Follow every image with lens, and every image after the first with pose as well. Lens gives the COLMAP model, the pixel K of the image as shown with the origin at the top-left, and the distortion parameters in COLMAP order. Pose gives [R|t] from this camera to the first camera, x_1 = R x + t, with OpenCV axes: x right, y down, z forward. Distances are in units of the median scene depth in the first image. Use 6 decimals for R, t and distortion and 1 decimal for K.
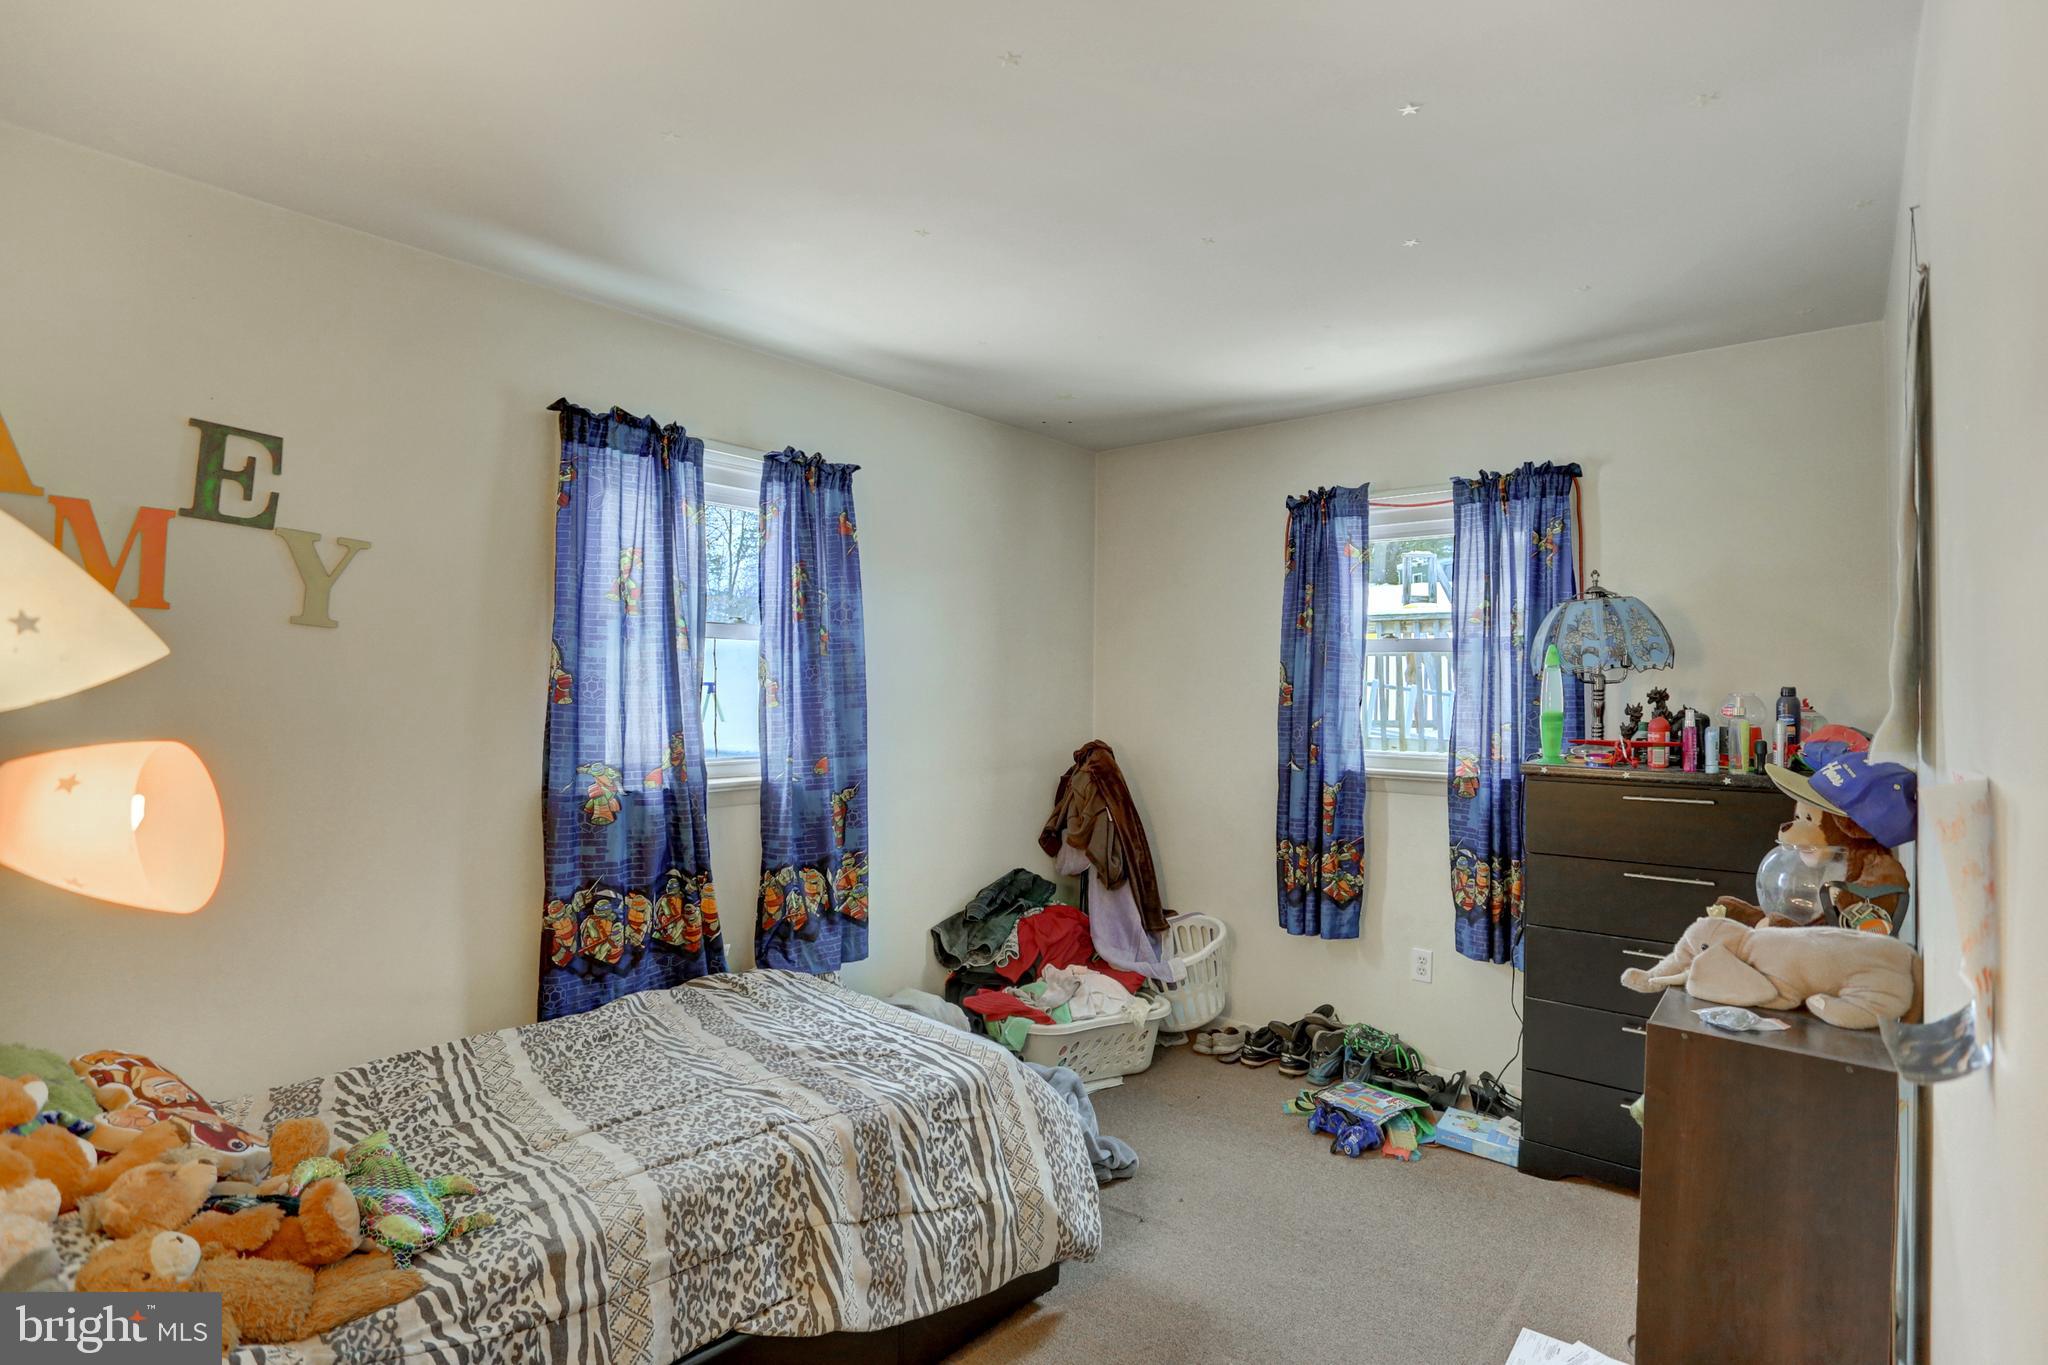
lens RADIAL K [[1007.4, 0, 1030.6], [0, 1007.4, 676.7], [0, 0, 1]] dist [-0.078303, 0.038055]
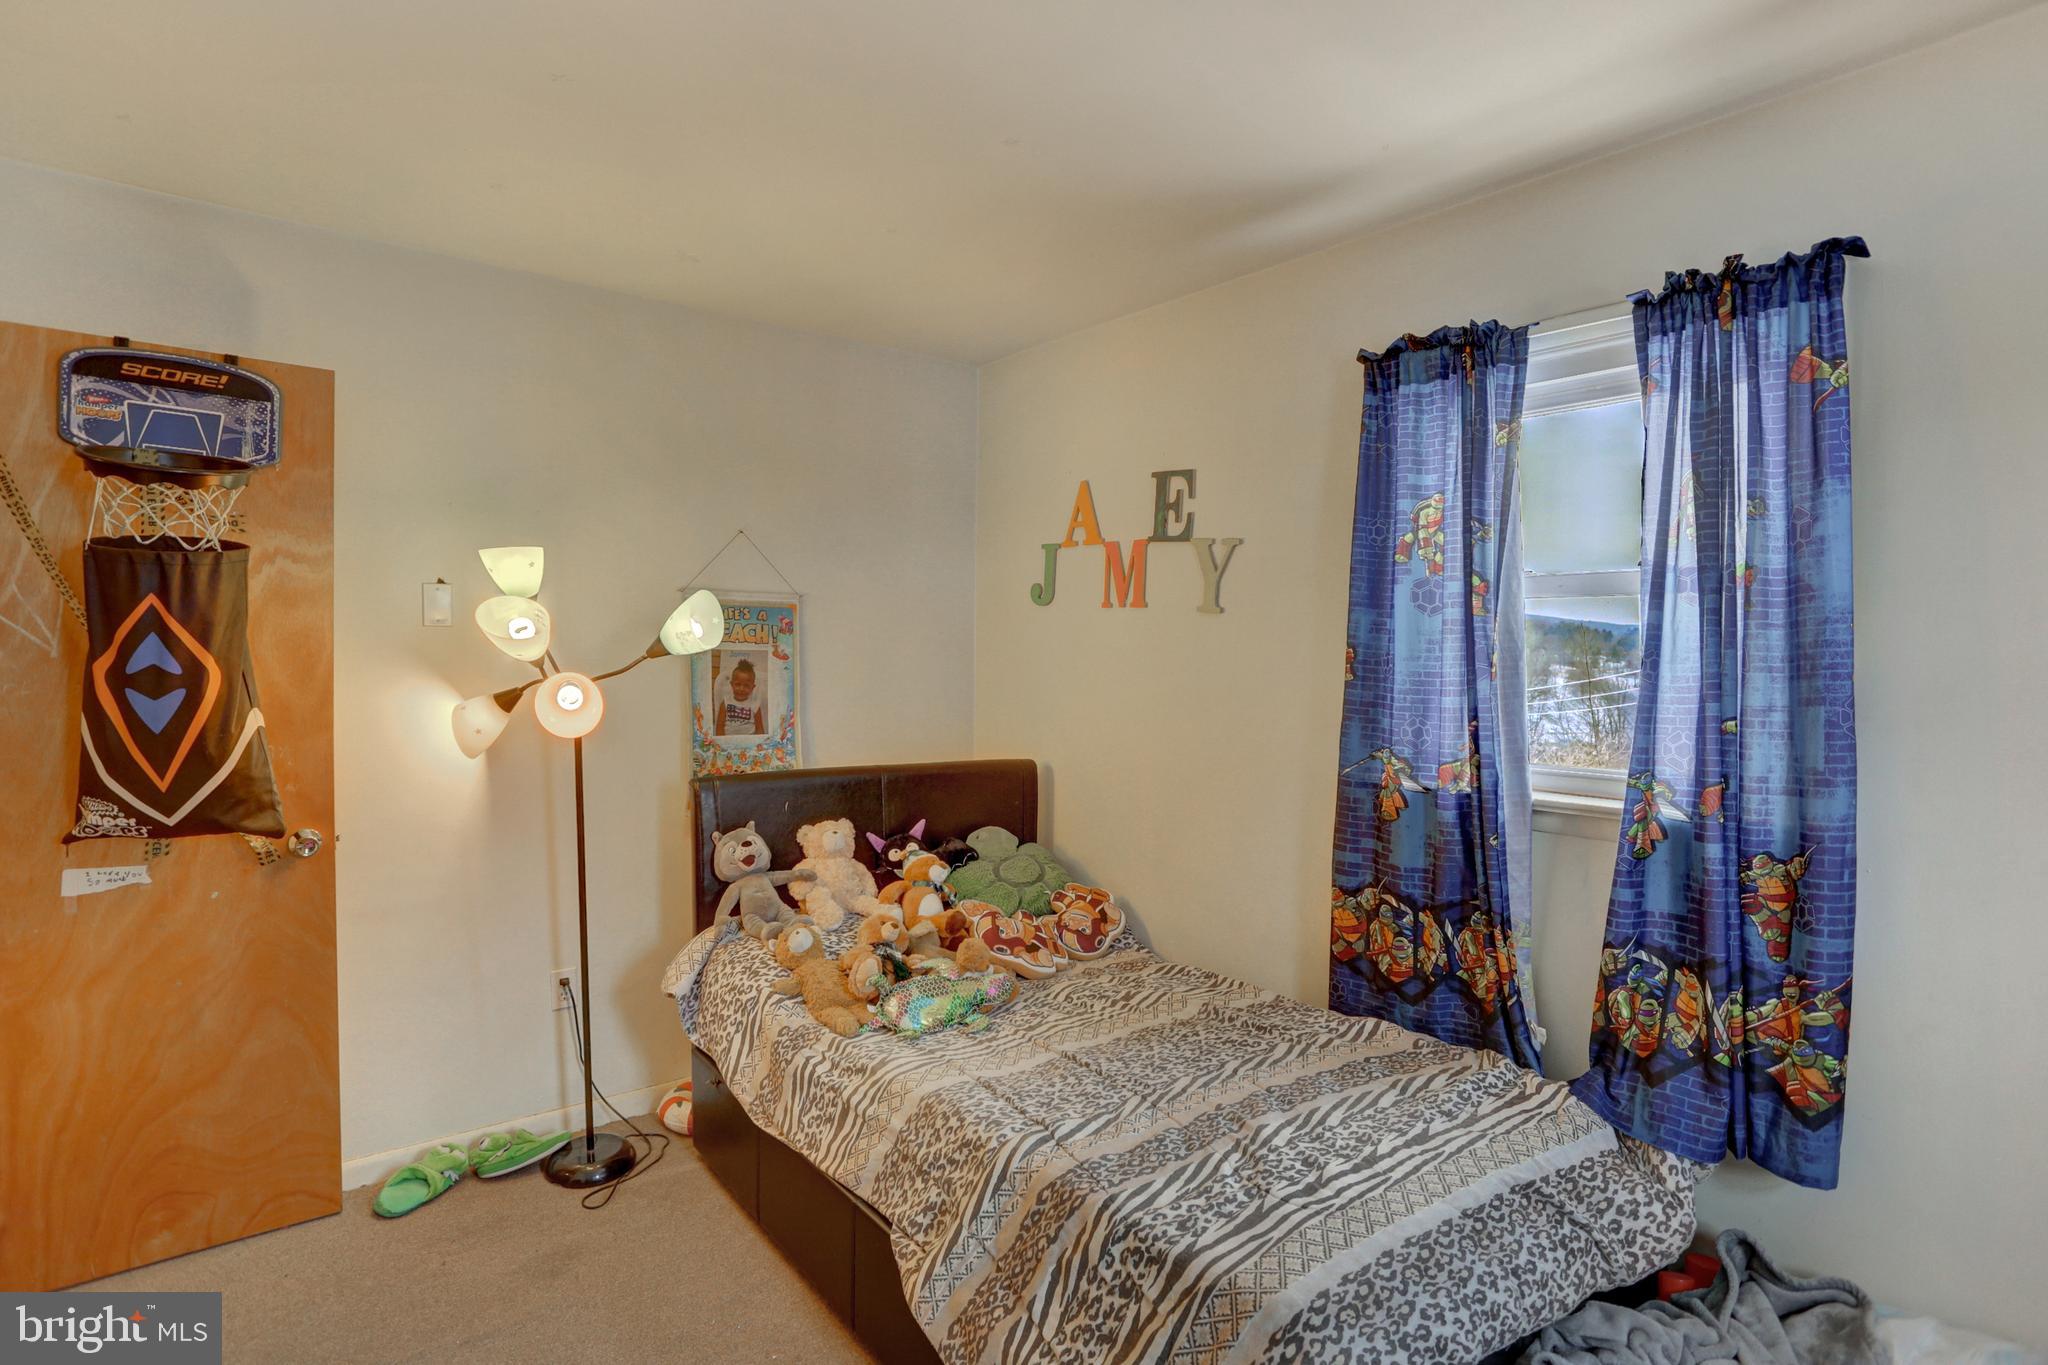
lens RADIAL K [[1007.4, 0, 1030.6], [0, 1007.4, 676.7], [0, 0, 1]] dist [-0.078303, 0.038055]
pose [[-0.174138, 0.016735, -0.984579, 0.488670], [0.002645, 0.999860, 0.016526, 0.007270], [0.984718, 0.000274, -0.174158, 0.842905]]
